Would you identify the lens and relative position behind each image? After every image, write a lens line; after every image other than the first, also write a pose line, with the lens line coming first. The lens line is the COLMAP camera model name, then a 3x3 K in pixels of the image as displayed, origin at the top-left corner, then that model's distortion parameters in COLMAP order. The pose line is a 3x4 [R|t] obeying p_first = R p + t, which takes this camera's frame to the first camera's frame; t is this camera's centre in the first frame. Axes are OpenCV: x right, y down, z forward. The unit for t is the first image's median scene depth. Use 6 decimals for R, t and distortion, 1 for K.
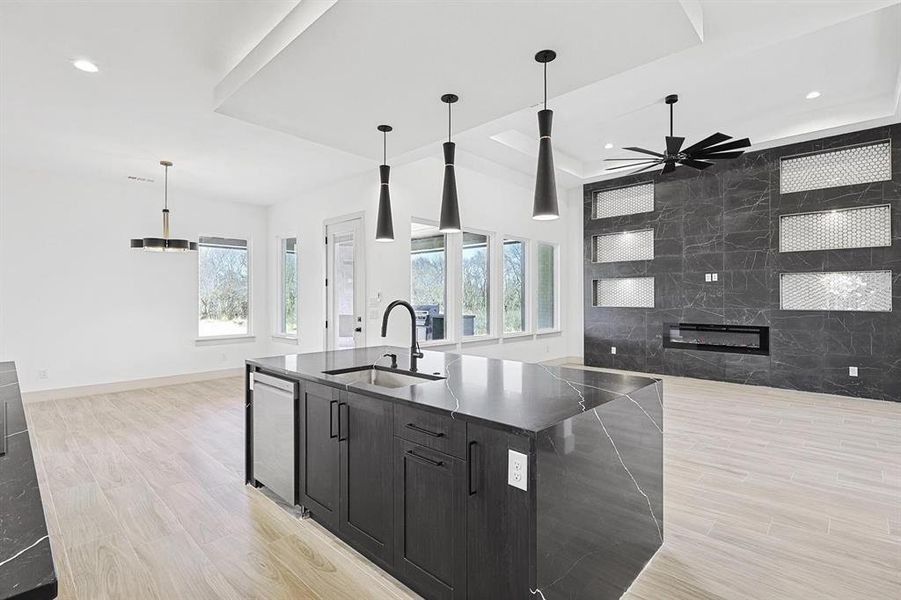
lens RADIAL K [[427.1, 0, 457.8], [0, 427.1, 299.0], [0, 0, 1]] dist [-0.001577, -0.000291]
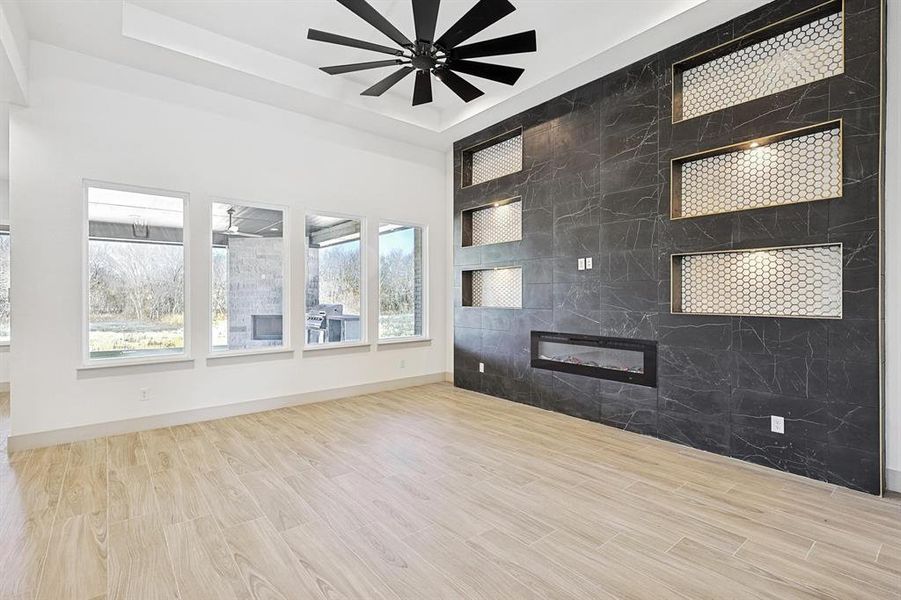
lens RADIAL K [[433.7, 0, 452.9], [0, 433.7, 298.9], [0, 0, 1]] dist [0.007488, -0.000229]
pose [[0.989718, 0.000140, -0.143032, 0.504765], [0.000407, 0.999993, 0.003794, 0.001443], [0.143032, -0.003813, 0.989711, 0.318724]]
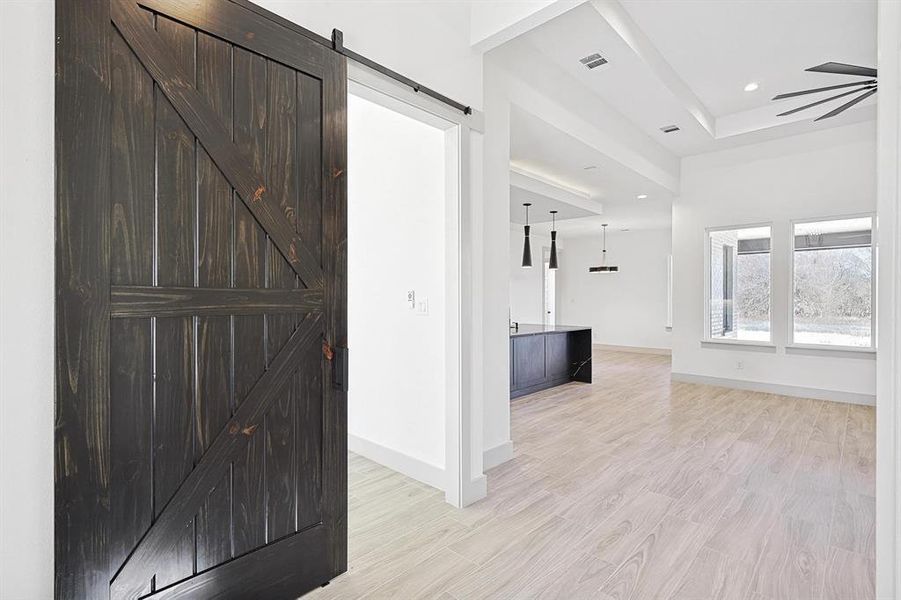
lens RADIAL K [[433.7, 0, 452.9], [0, 433.7, 298.9], [0, 0, 1]] dist [0.007488, -0.000229]
pose [[0.002638, -0.000626, -0.999996, 0.892942], [0.000051, 1.000000, -0.000626, 0.000336], [0.999997, -0.000049, 0.002638, 0.261233]]
